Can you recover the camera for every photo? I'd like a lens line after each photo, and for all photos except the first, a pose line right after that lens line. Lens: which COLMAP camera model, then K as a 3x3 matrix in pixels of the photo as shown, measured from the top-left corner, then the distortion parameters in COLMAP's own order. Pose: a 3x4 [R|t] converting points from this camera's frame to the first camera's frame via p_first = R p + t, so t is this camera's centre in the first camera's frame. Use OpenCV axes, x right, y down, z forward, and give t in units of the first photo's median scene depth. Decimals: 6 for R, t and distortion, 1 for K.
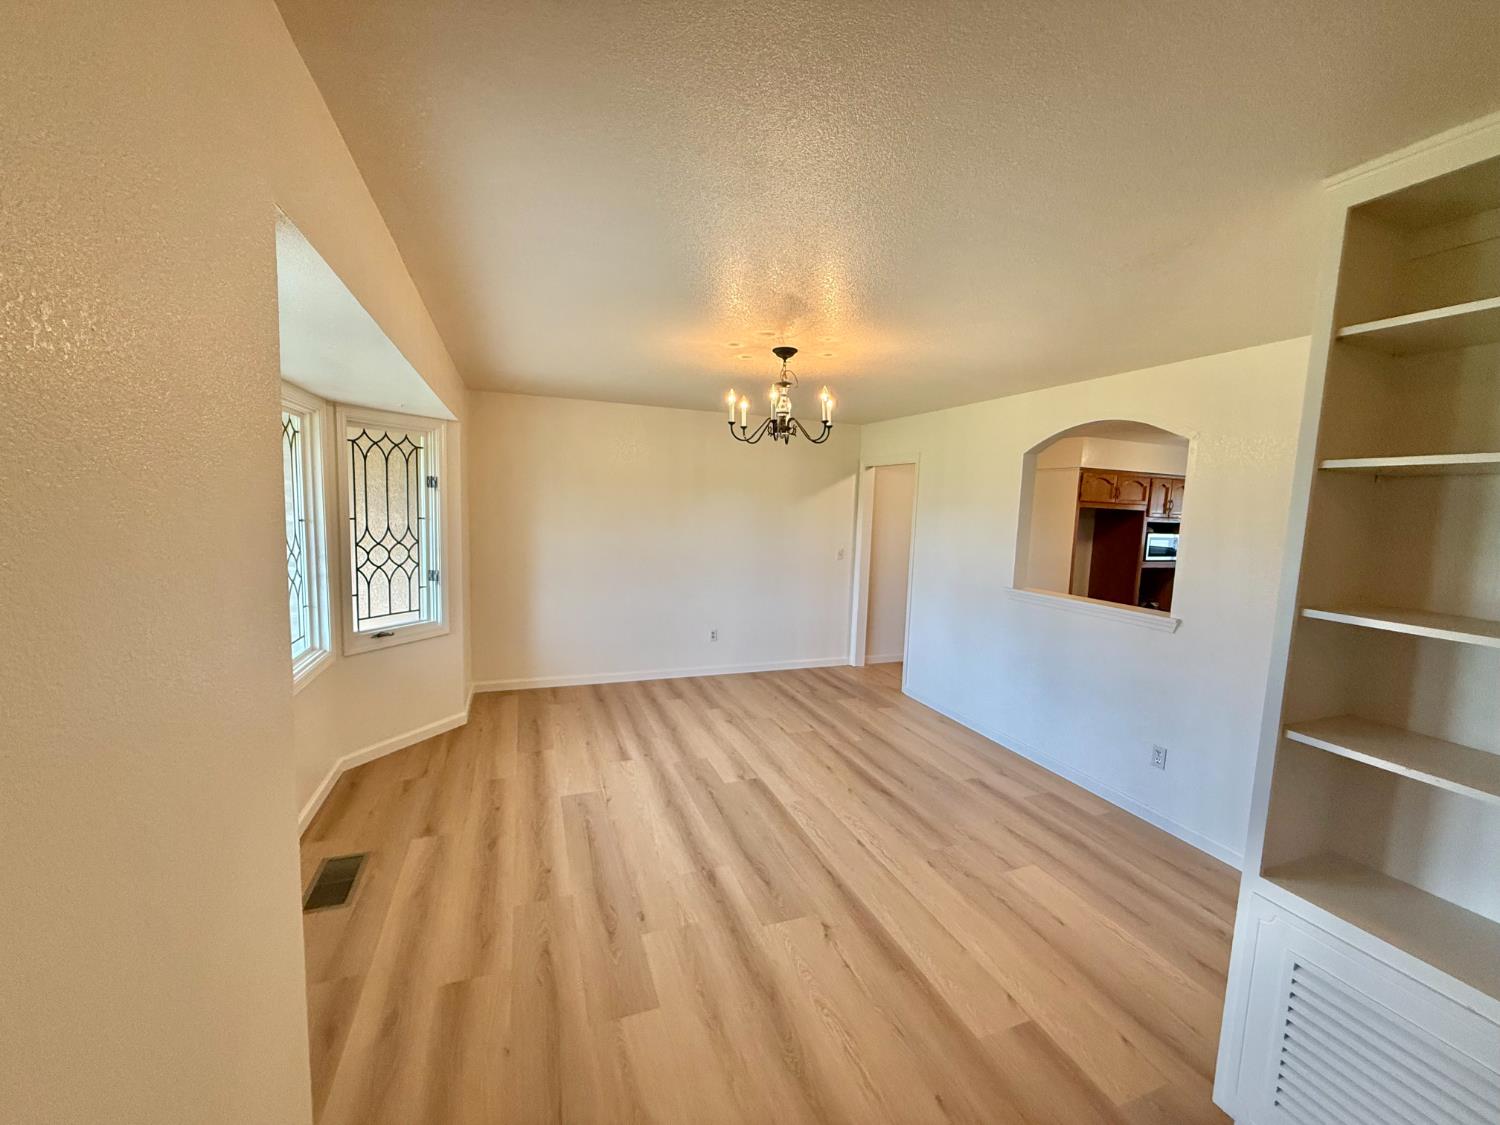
lens RADIAL K [[597.2, 0, 750.0], [0, 597.2, 562.5], [0, 0, 1]] dist [0.001209, 0.000122]
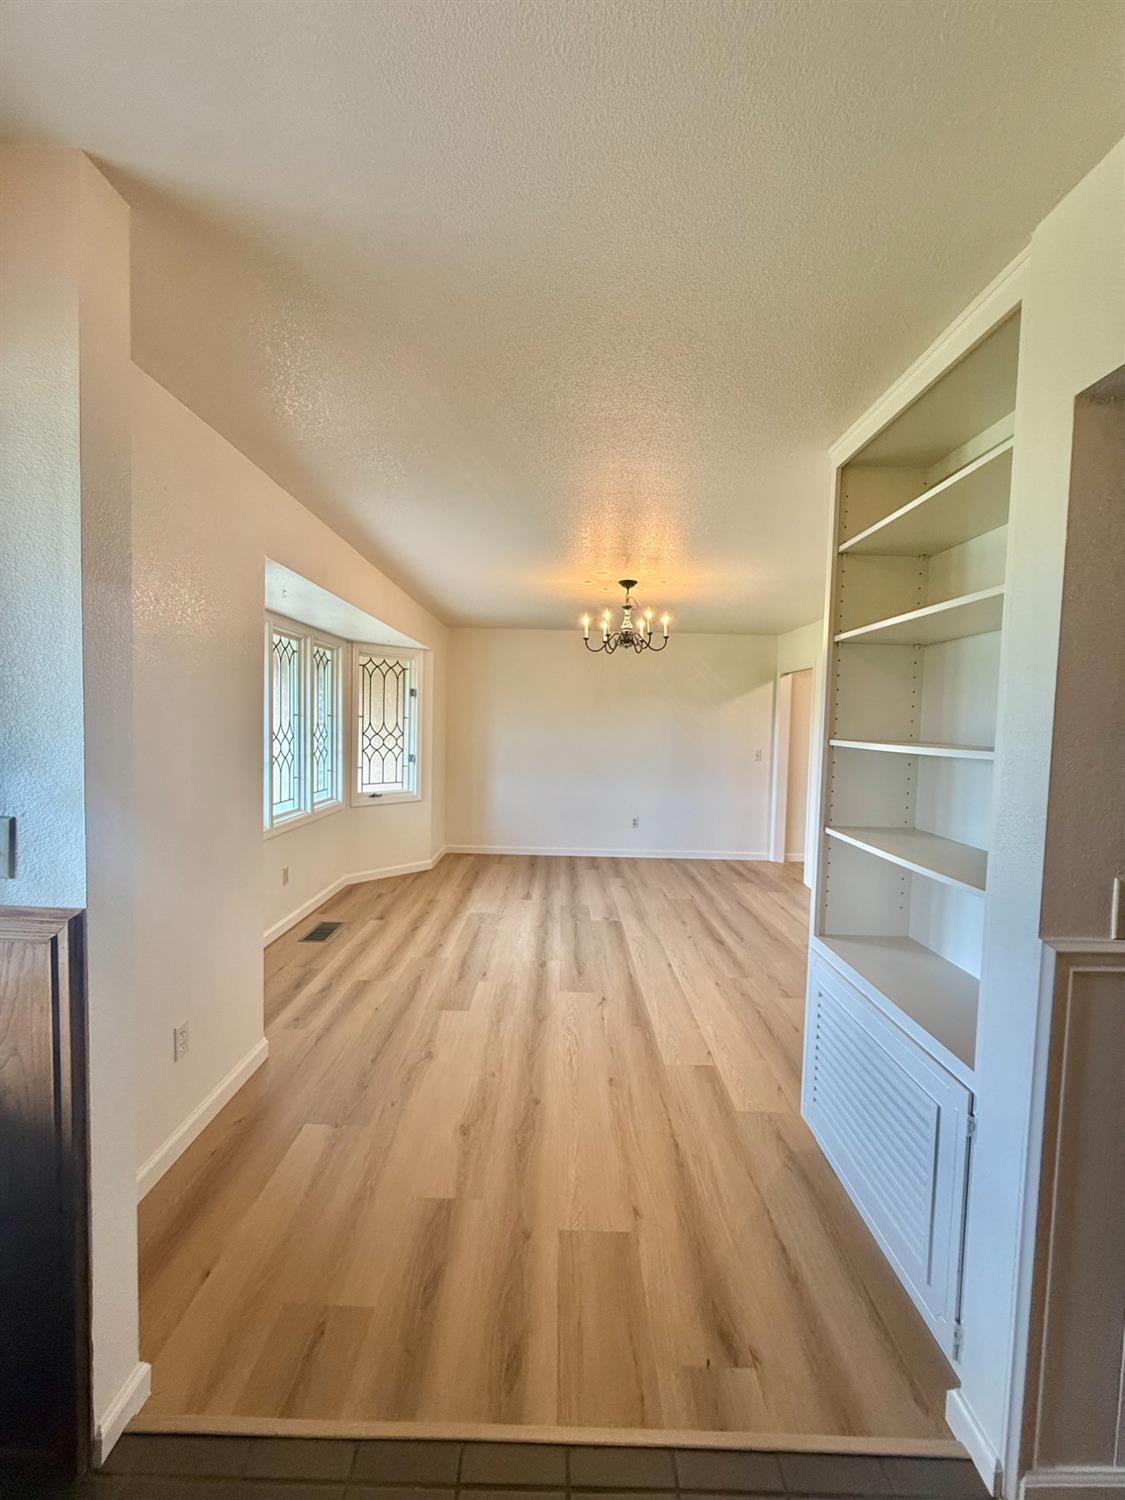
lens RADIAL K [[597.2, 0, 562.5], [0, 597.2, 750.0], [0, 0, 1]] dist [0.001209, 0.000122]
pose [[0.936245, 0.006881, -0.351280, 0.339144], [-0.028828, 0.997941, -0.057286, 0.082154], [0.350162, 0.063761, 0.934516, -0.224045]]
